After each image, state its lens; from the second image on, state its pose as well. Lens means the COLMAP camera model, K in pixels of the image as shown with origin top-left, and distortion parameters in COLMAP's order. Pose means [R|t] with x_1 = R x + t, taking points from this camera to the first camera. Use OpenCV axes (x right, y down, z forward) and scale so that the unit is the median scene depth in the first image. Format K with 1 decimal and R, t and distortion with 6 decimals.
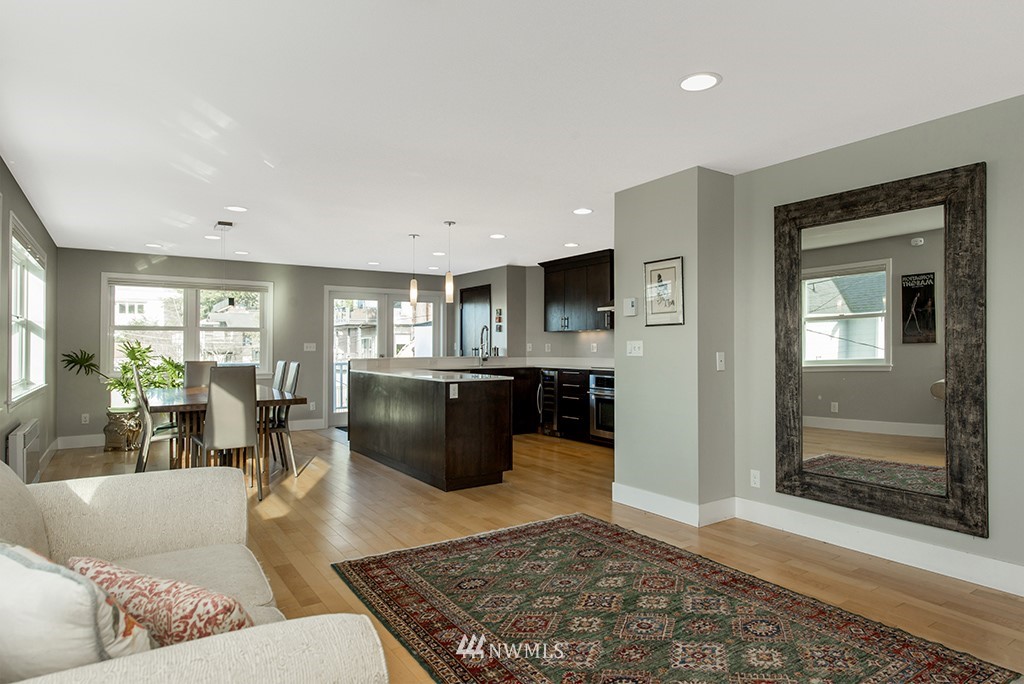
lens RADIAL K [[600.3, 0, 511.5], [0, 600.3, 343.4], [0, 0, 1]] dist [0.001181, 0.000012]
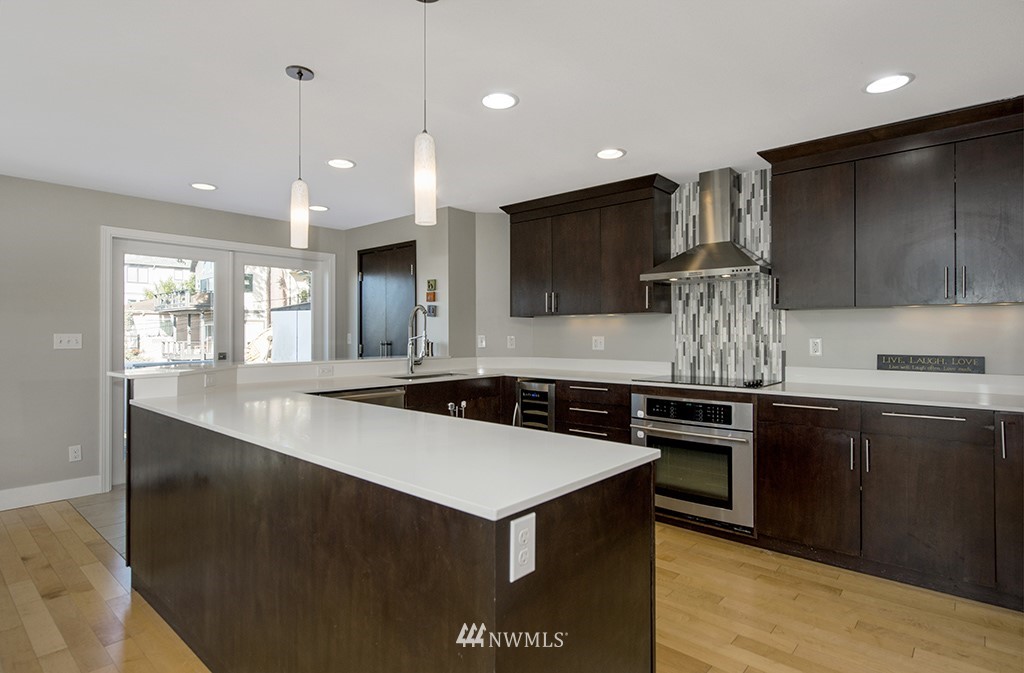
lens RADIAL K [[539.5, 0, 518.5], [0, 539.5, 339.3], [0, 0, 1]] dist [0.005458, 0.000603]
pose [[0.961886, 0.000771, 0.273450, -0.205915], [-0.004760, 0.999892, 0.013924, -0.008952], [-0.273410, -0.014695, 0.961785, 1.036702]]
